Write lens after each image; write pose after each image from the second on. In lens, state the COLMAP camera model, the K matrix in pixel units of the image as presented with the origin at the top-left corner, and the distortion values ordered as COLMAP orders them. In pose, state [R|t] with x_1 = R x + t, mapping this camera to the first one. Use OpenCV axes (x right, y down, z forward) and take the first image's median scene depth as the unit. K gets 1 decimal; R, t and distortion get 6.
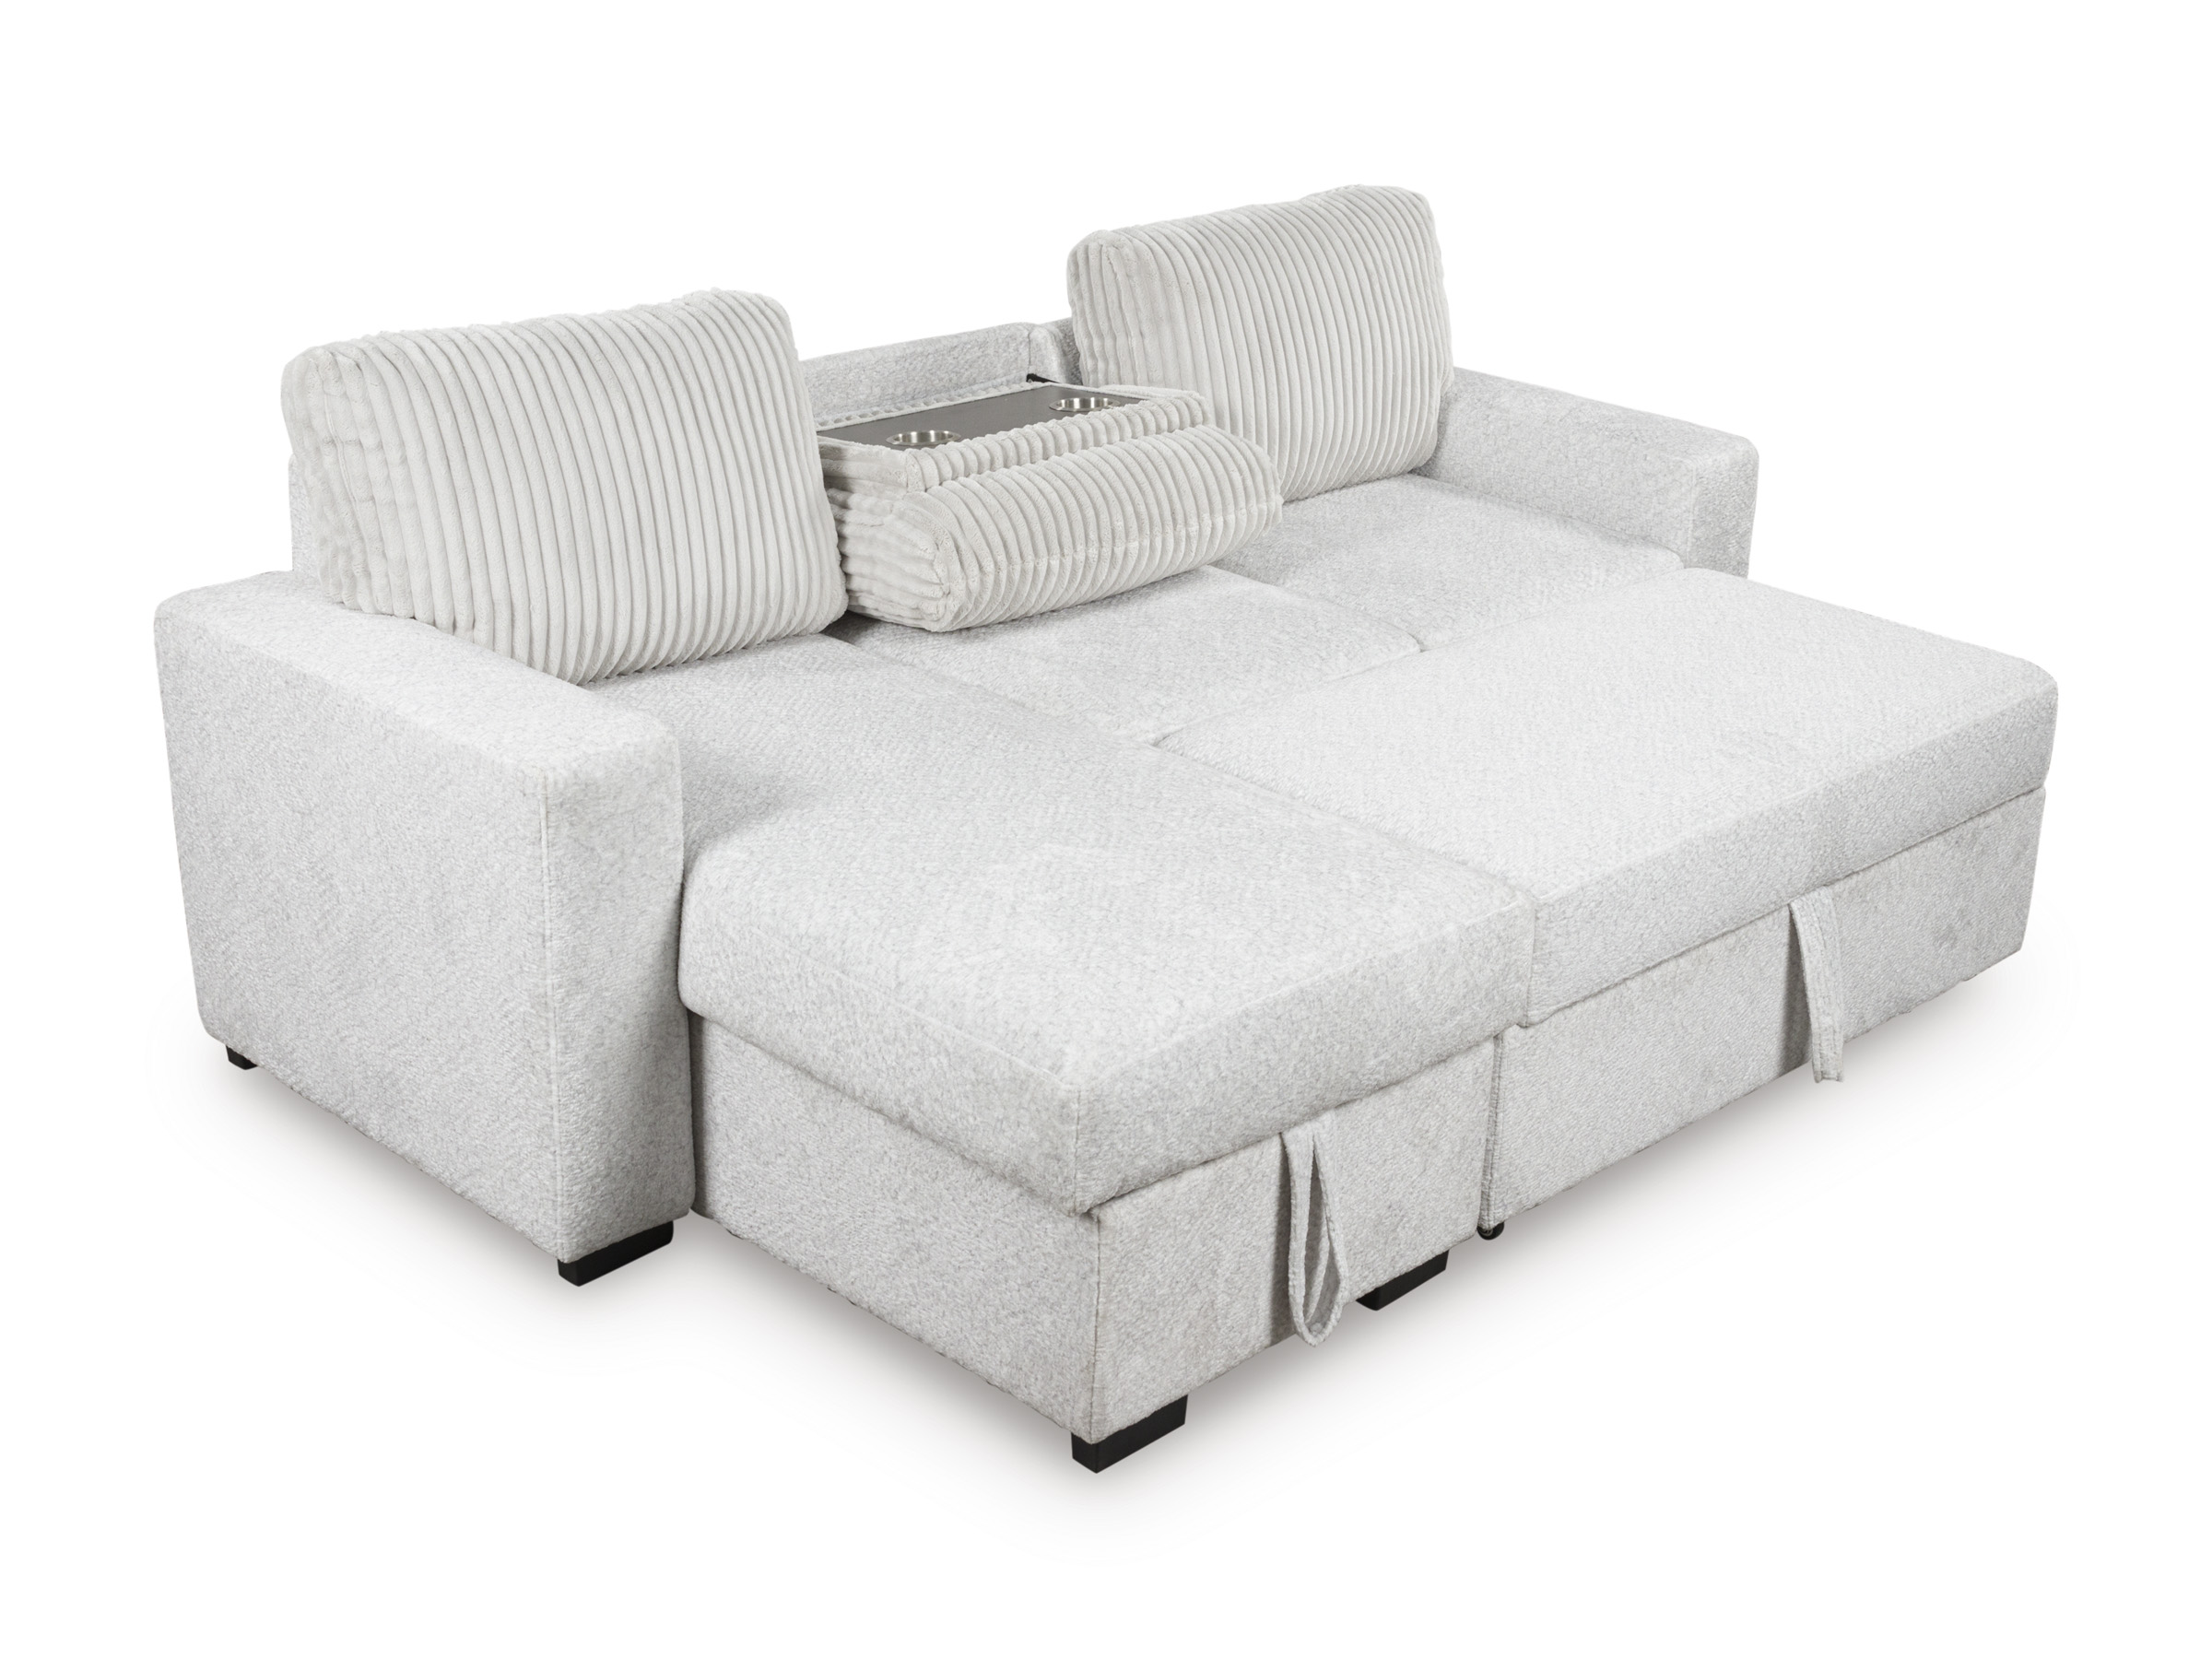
lens RADIAL K [[2902.0, 0, 1106.0], [0, 2902.0, 829.5], [0, 0, 1]] dist [-0.003789, -0.012190]
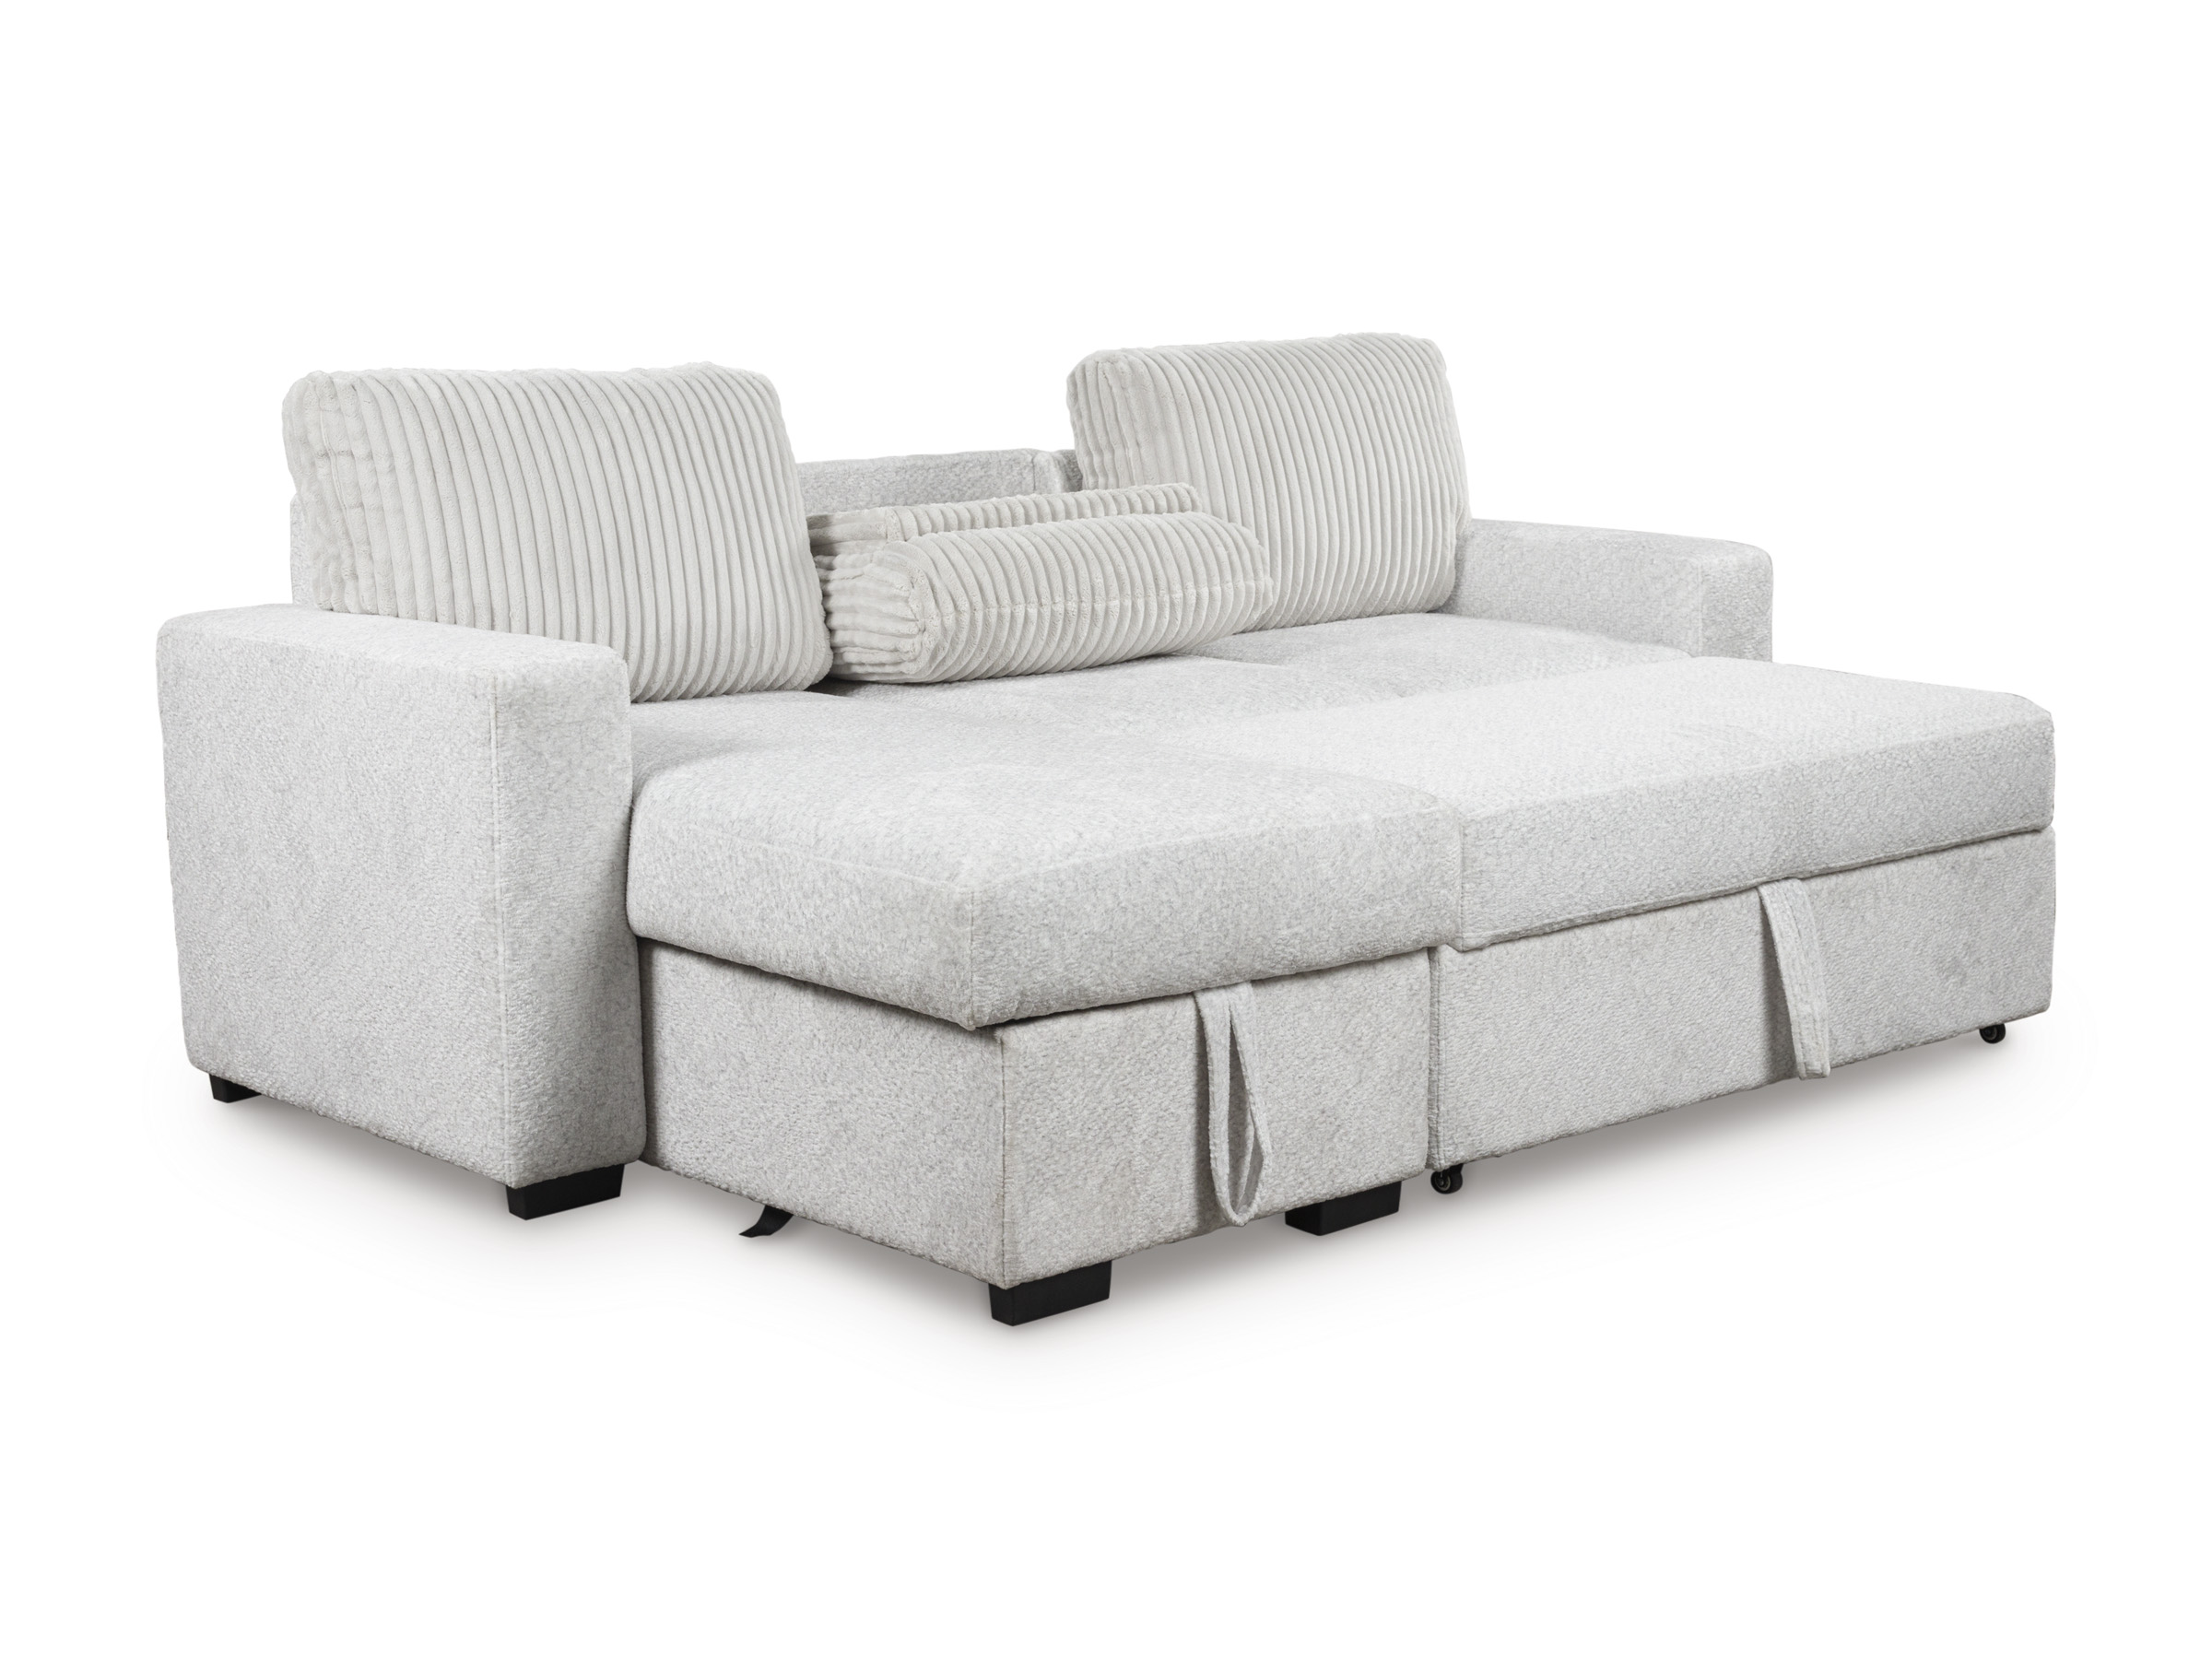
lens RADIAL K [[3328.9, 0, 1120.5], [0, 3328.9, 814.5], [0, 0, 1]] dist [0.003950, 0.001548]
pose [[0.997548, -0.025720, -0.065085, 0.099088], [0.011313, 0.977051, -0.212703, 0.257085], [0.069062, 0.211446, 0.974947, -0.140236]]
